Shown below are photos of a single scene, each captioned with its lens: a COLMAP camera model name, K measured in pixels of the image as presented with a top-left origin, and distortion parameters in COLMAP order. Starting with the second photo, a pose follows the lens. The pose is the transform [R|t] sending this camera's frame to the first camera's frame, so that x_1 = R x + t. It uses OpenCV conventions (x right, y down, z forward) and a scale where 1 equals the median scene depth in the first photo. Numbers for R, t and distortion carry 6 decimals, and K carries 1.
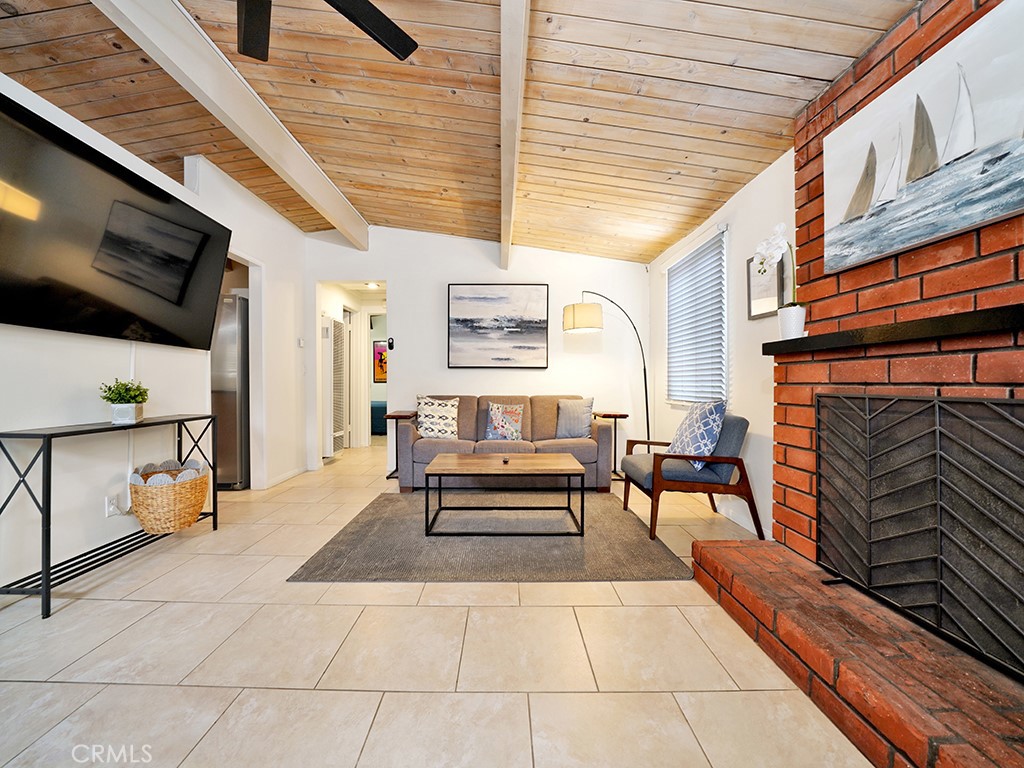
lens RADIAL K [[368.8, 0, 505.9], [0, 368.8, 386.5], [0, 0, 1]] dist [-0.017636, 0.001010]
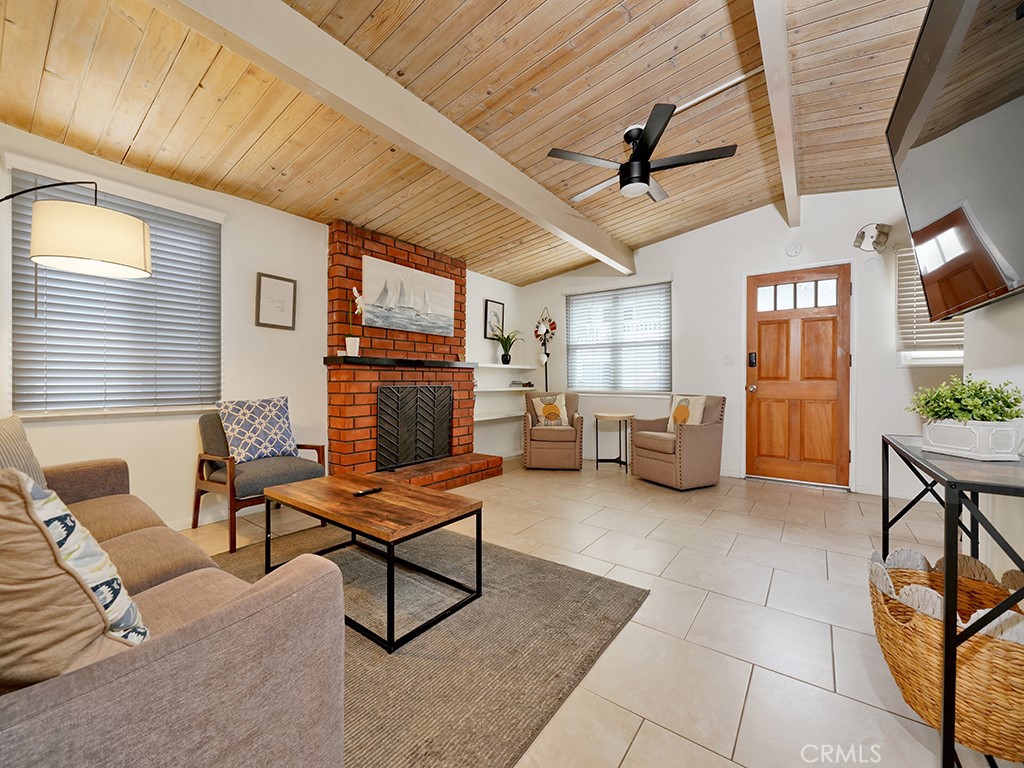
lens RADIAL K [[413.3, 0, 509.1], [0, 413.3, 380.9], [0, 0, 1]] dist [-0.002623, 0.000139]
pose [[-0.797637, -0.001089, 0.603137, -0.750828], [0.005200, 0.999949, 0.008682, -0.017960], [-0.603115, 0.010062, -0.797590, 1.612874]]
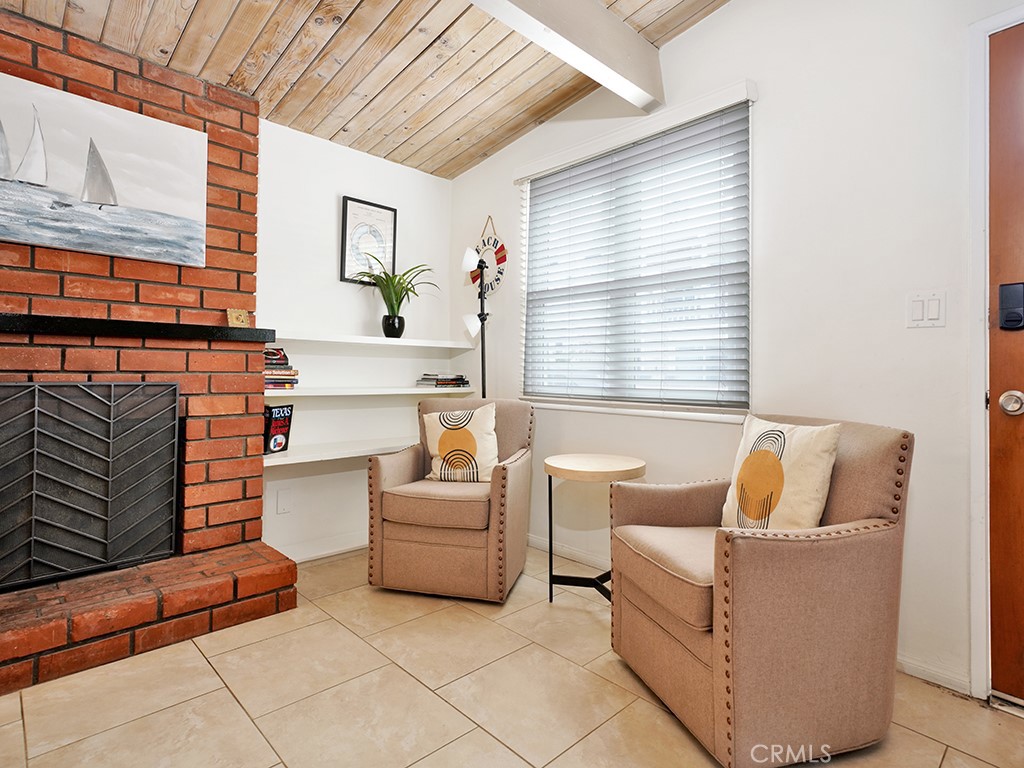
lens RADIAL K [[546.0, 0, 513.9], [0, 546.0, 368.1], [0, 0, 1]] dist [0.018296, 0.001326]
pose [[-0.692231, 0.002188, 0.721672, -0.584811], [-0.001232, 0.999990, -0.004215, -0.005774], [-0.721674, -0.003807, -0.692222, 0.543281]]
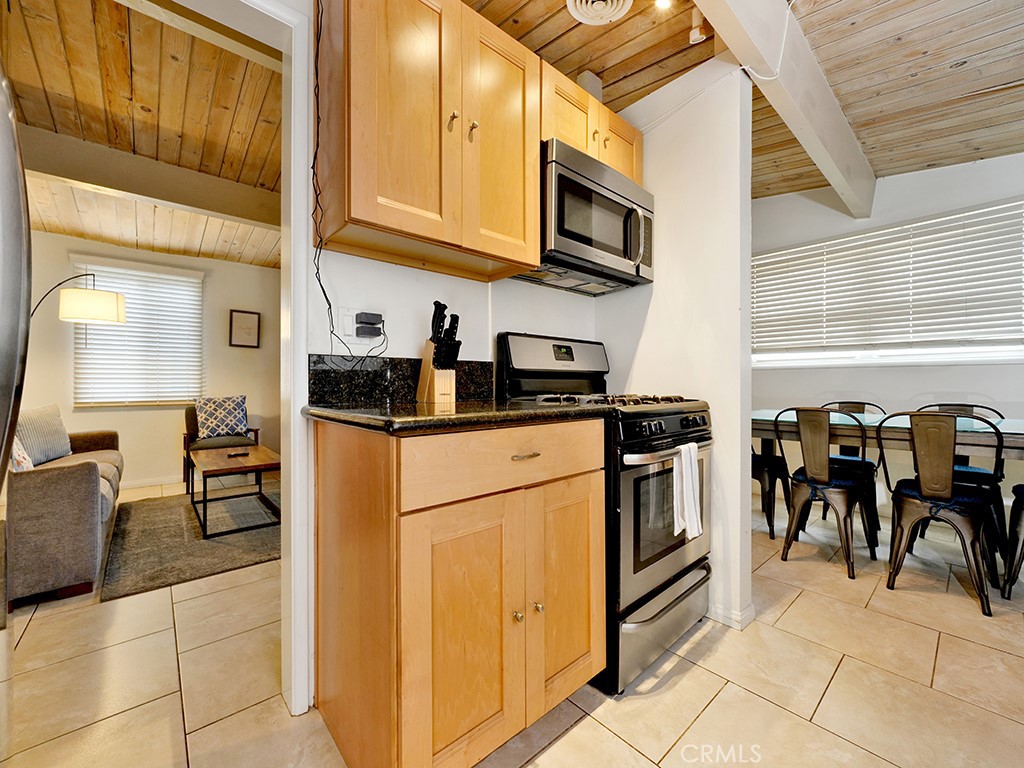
lens RADIAL K [[413.3, 0, 509.1], [0, 413.3, 380.9], [0, 0, 1]] dist [-0.002623, 0.000139]
pose [[-0.656691, 0.007271, 0.754125, -1.604058], [0.011047, 0.999939, -0.000022, -0.012999], [-0.754079, 0.008317, -0.656731, 1.324006]]
